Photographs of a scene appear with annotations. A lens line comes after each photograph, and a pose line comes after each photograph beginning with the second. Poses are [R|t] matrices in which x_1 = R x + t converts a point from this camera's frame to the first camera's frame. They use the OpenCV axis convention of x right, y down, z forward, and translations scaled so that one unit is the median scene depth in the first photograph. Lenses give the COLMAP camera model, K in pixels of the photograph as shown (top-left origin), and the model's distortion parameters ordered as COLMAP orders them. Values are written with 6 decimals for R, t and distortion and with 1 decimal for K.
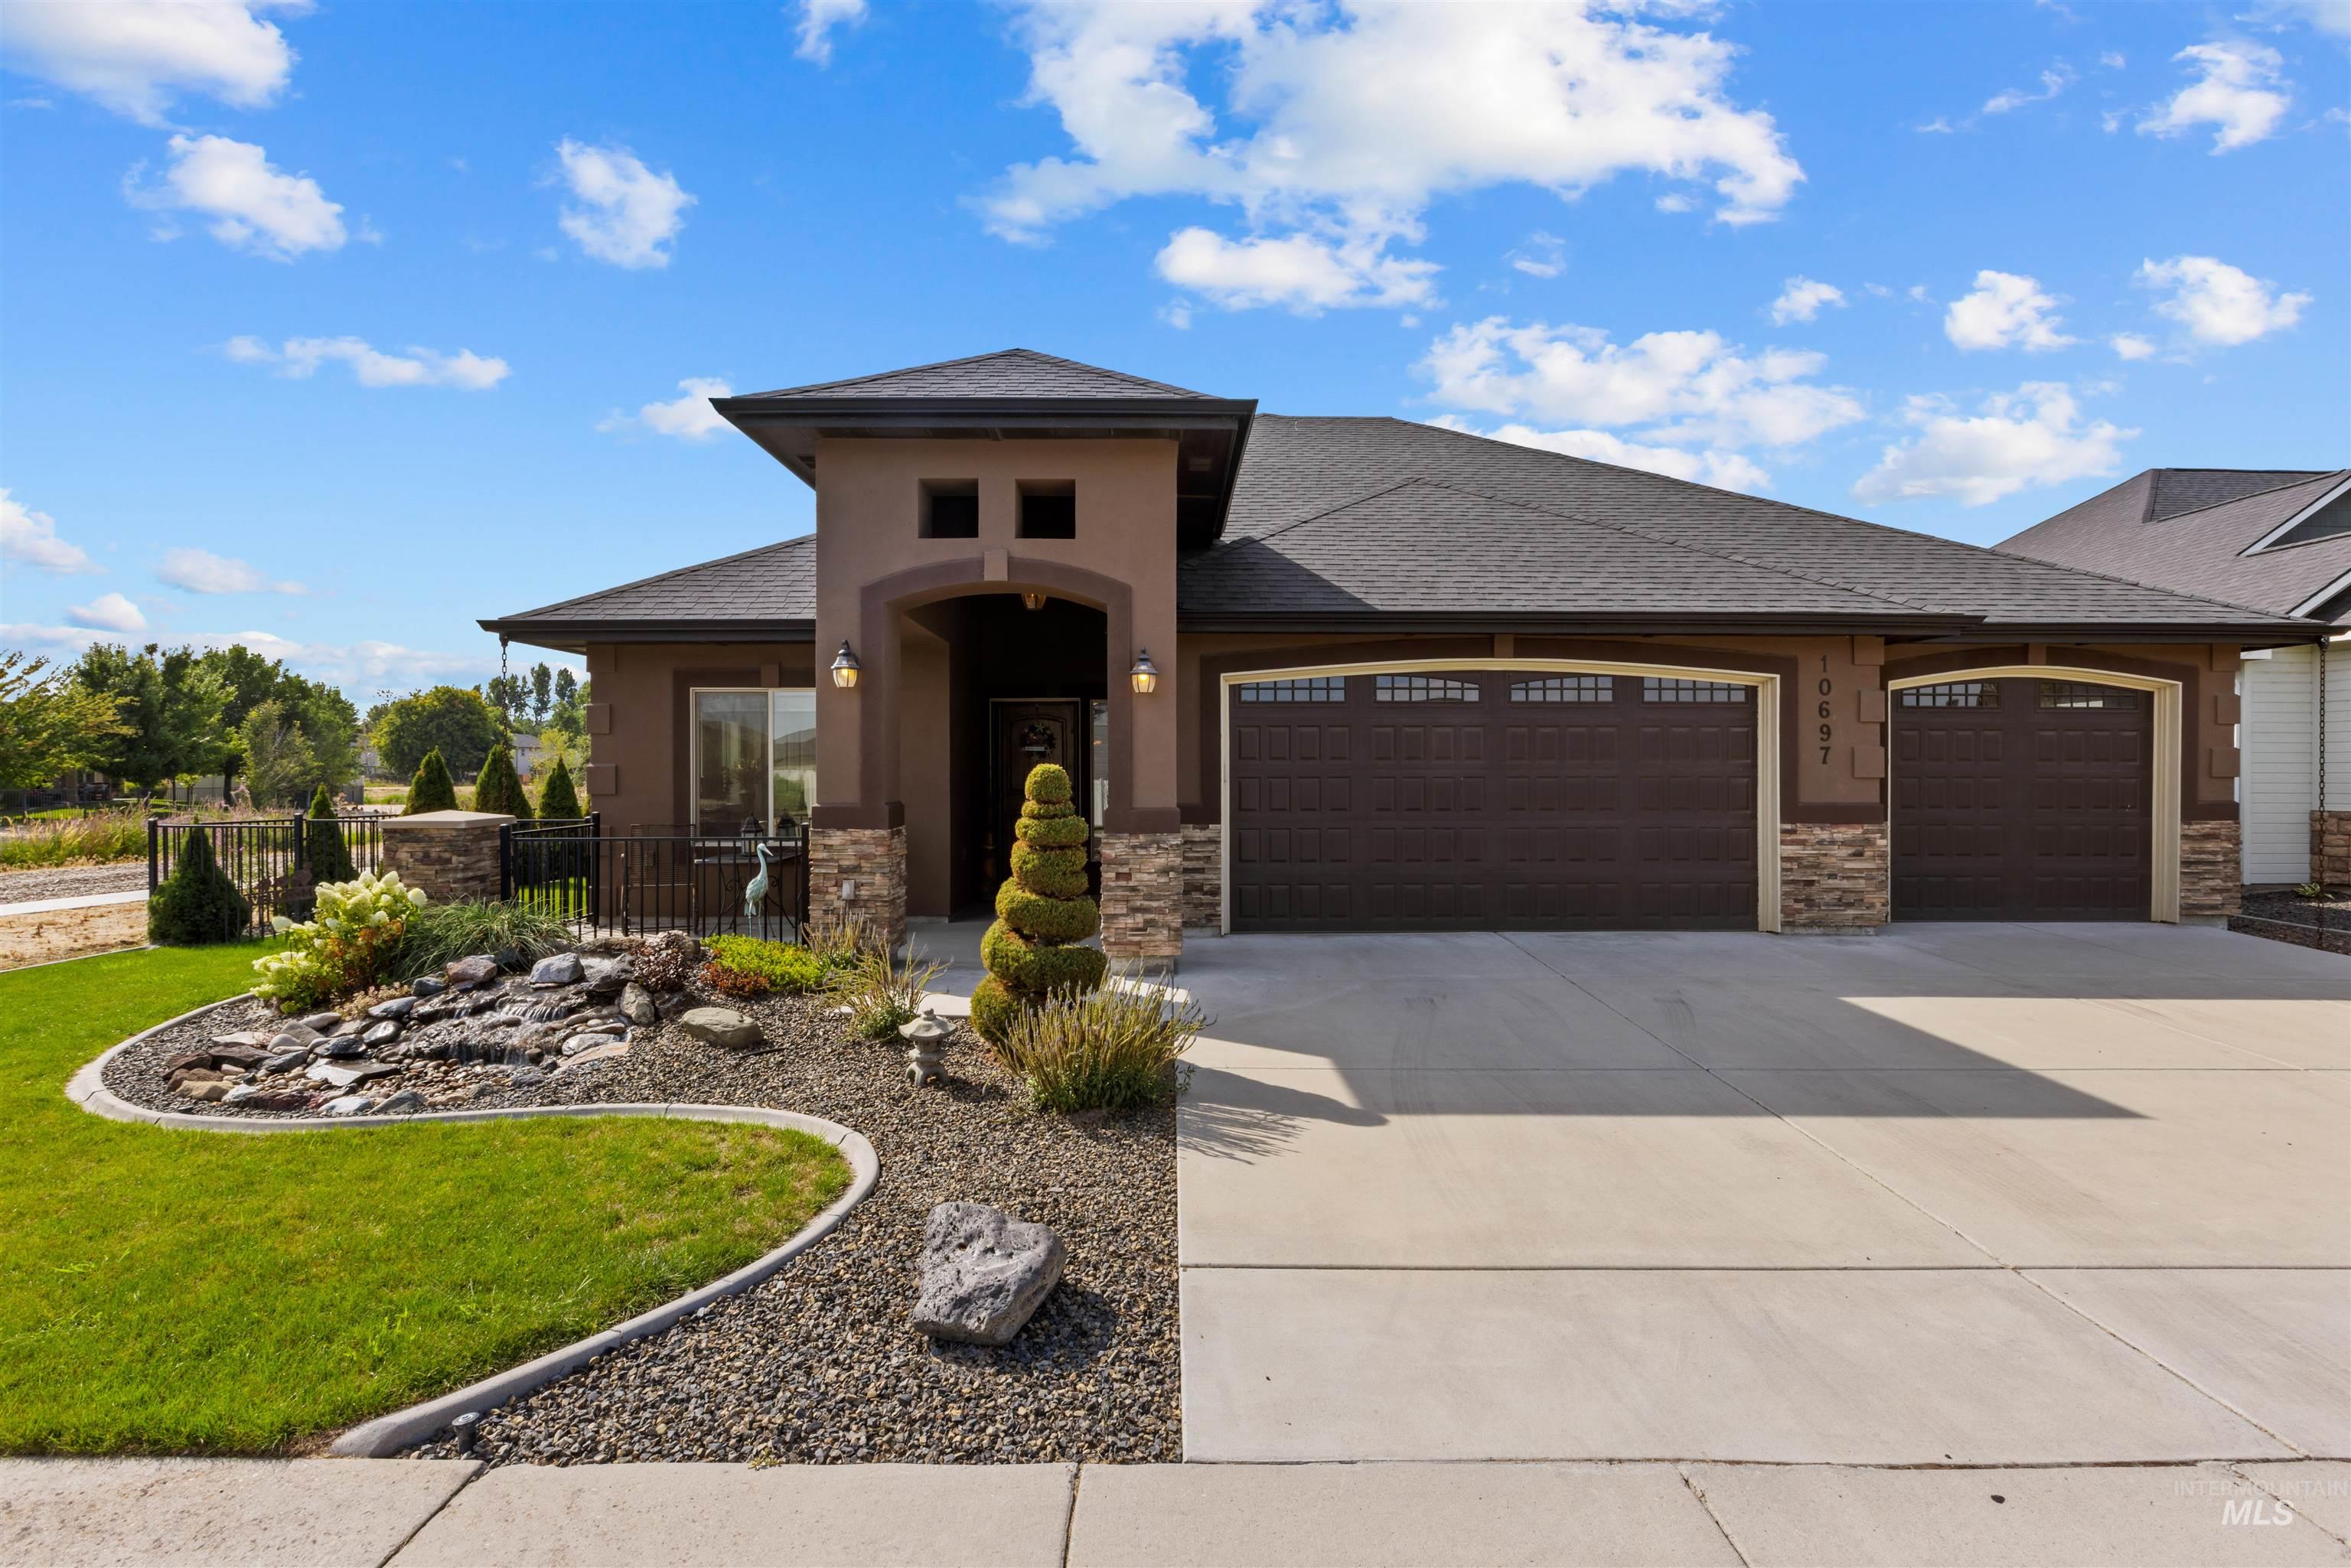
lens RADIAL K [[1132.1, 0, 1197.0], [0, 1132.1, 779.9], [0, 0, 1]] dist [-0.001330, -0.001048]
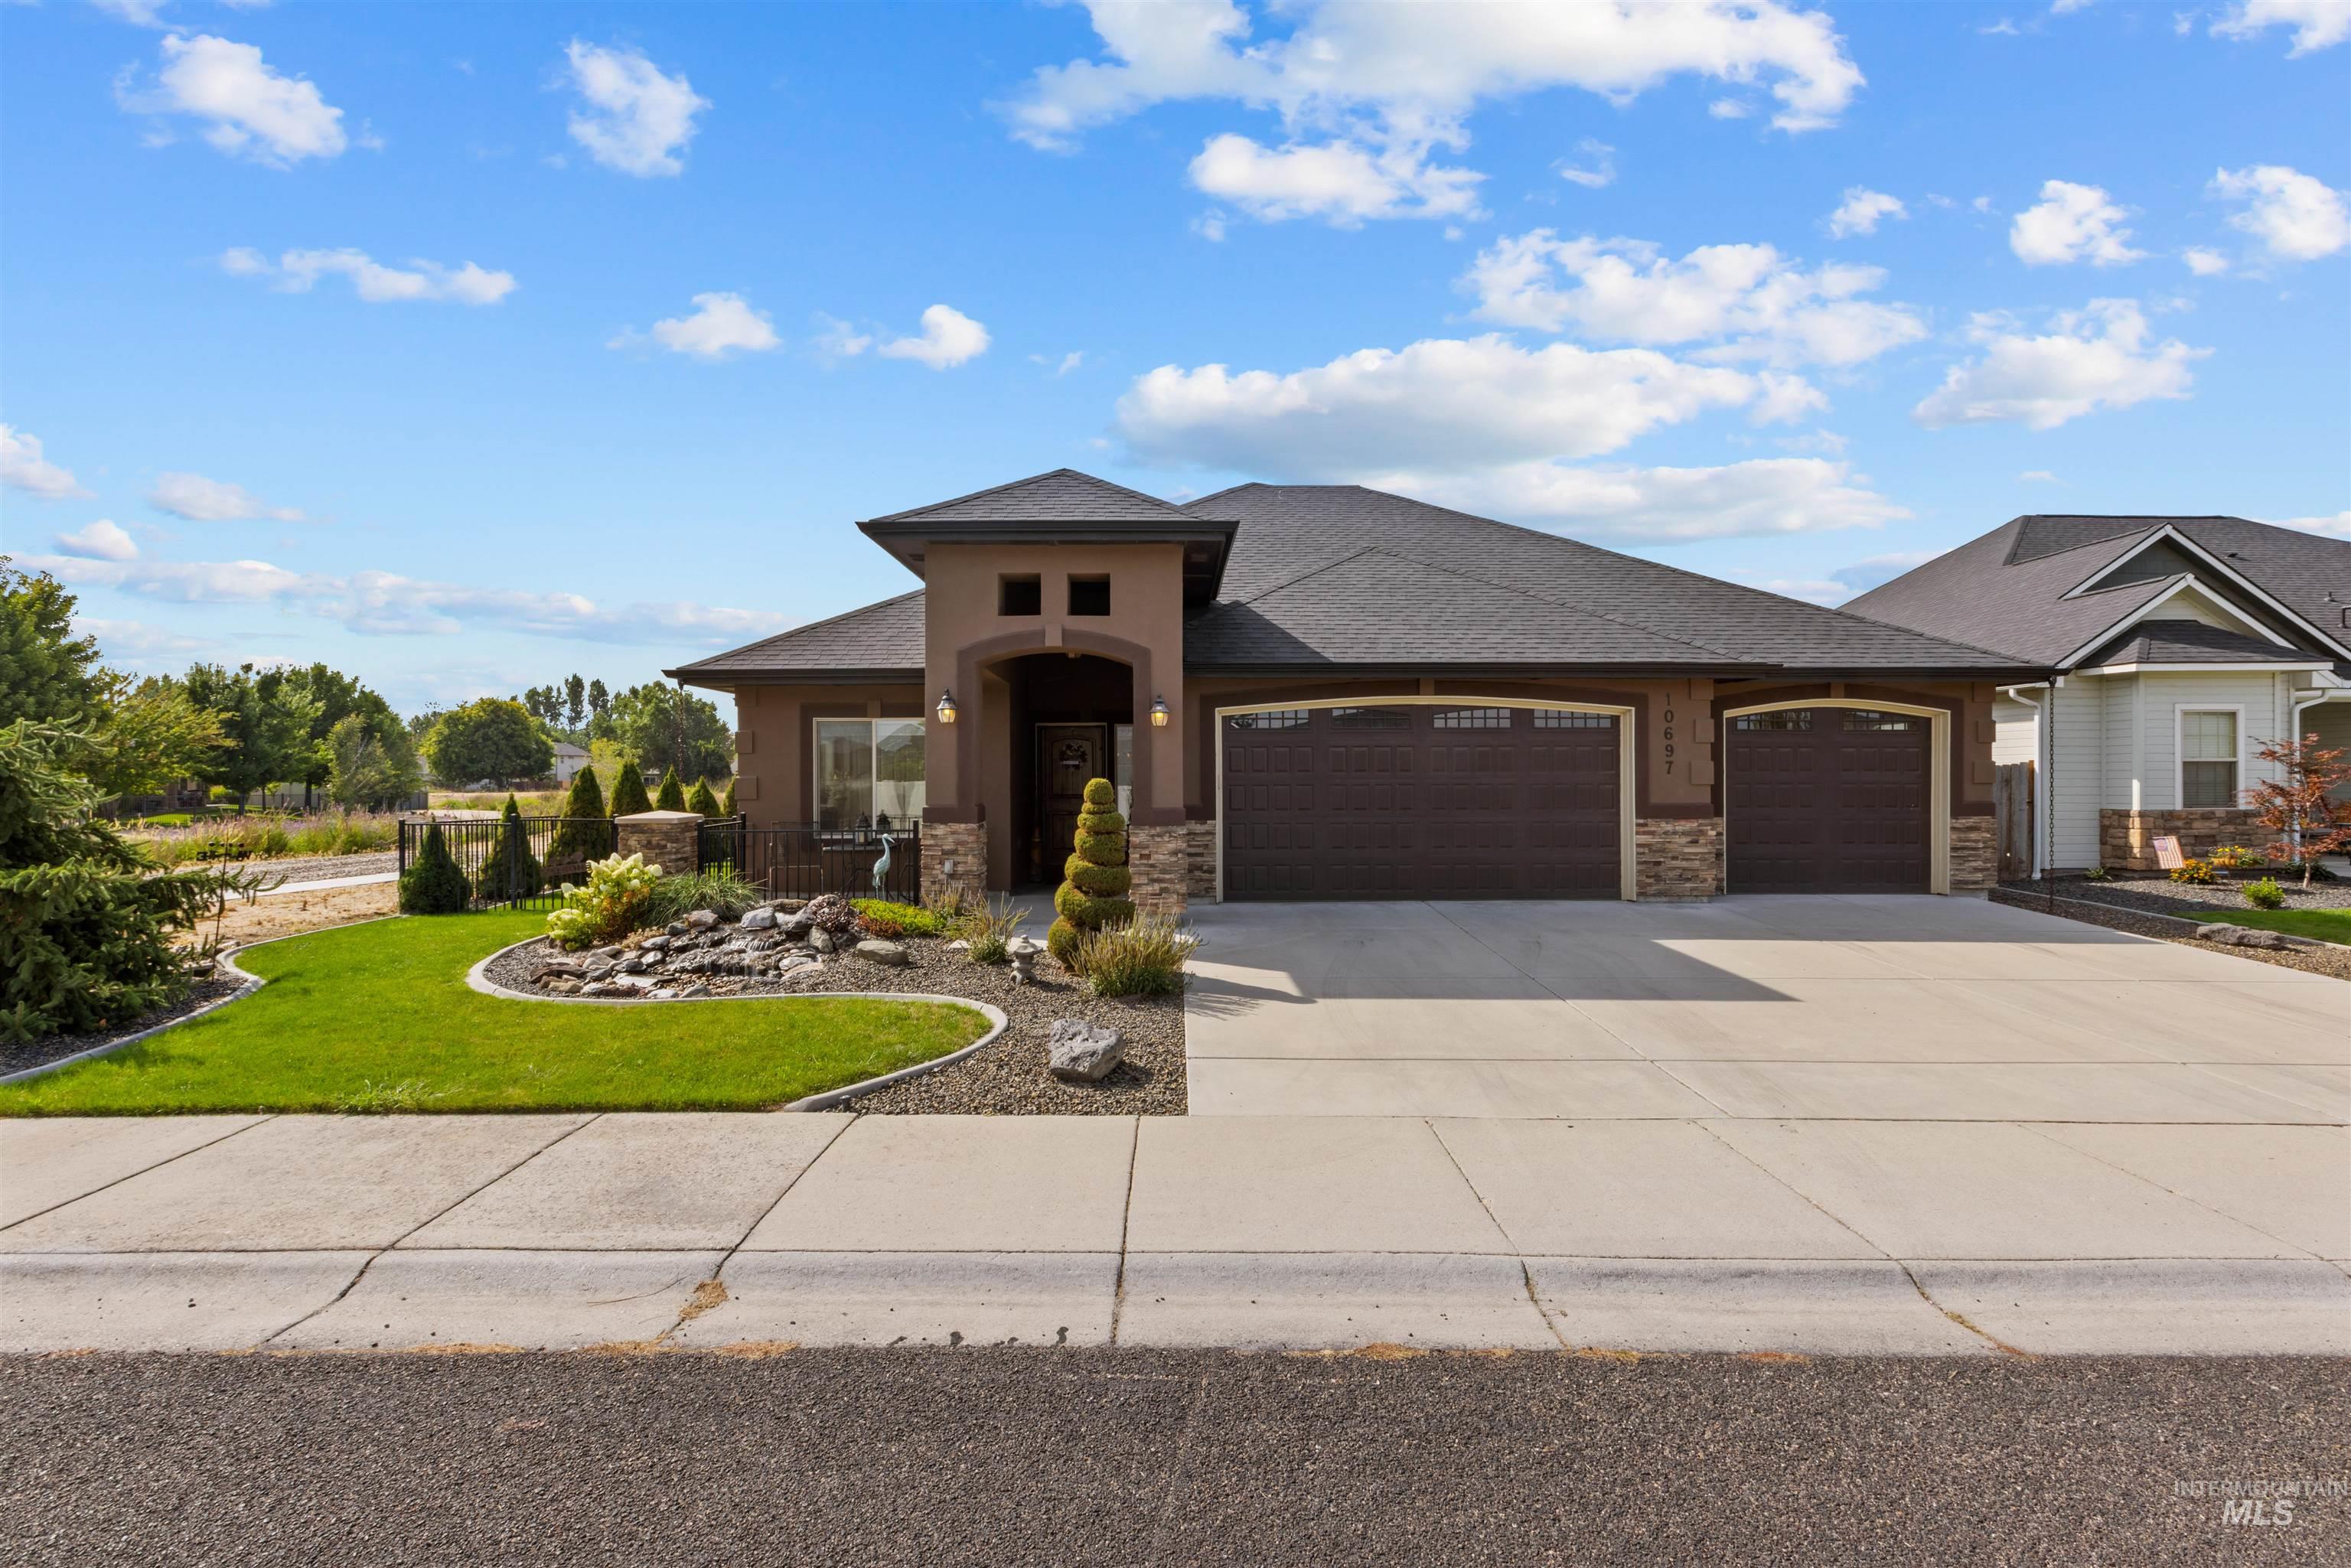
lens RADIAL K [[1058.6, 0, 1193.6], [0, 1058.6, 784.6], [0, 0, 1]] dist [0.003144, 0.001106]
pose [[0.999978, -0.002306, -0.006180, 0.002818], [0.002304, 0.999997, -0.000314, -0.002877], [0.006181, 0.000300, 0.999981, -0.261457]]
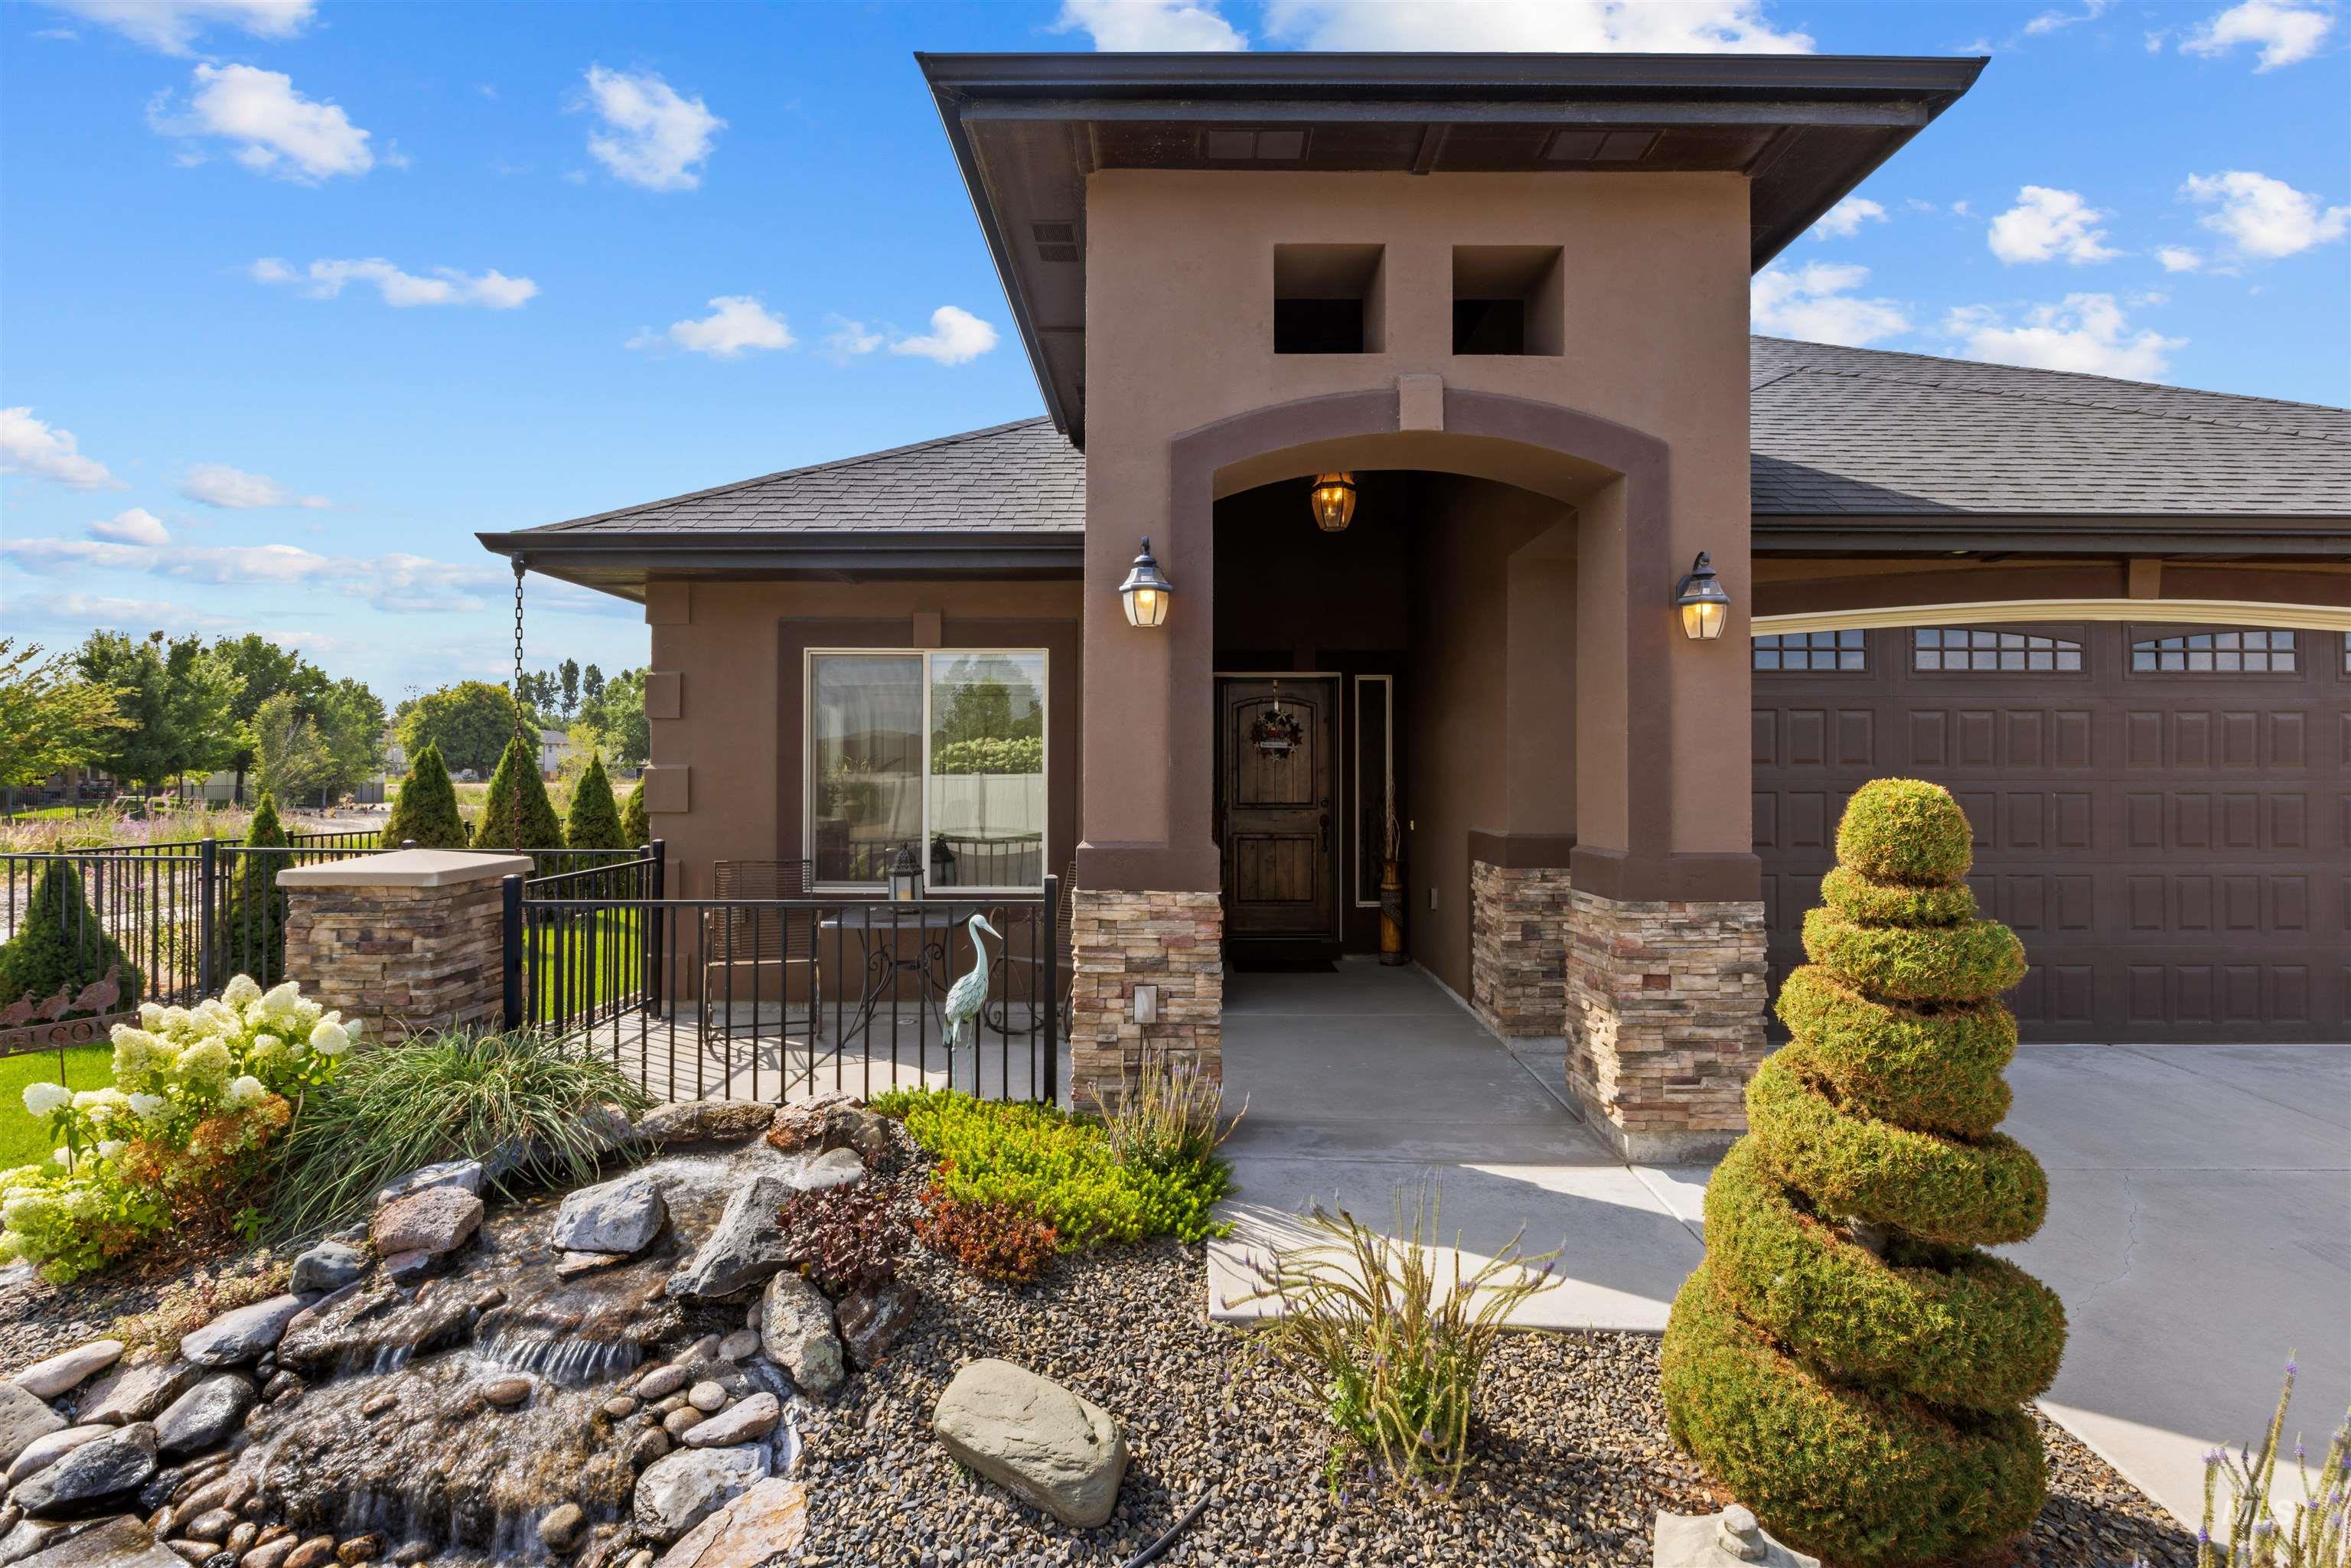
lens RADIAL K [[1184.6, 0, 1233.9], [0, 1184.6, 765.5], [0, 0, 1]] dist [-0.004255, -0.000524]
pose [[0.999910, 0.004106, -0.012799, -0.219190], [-0.004268, 0.999910, -0.012696, -0.007675], [0.012746, 0.012750, 0.999837, 0.370728]]
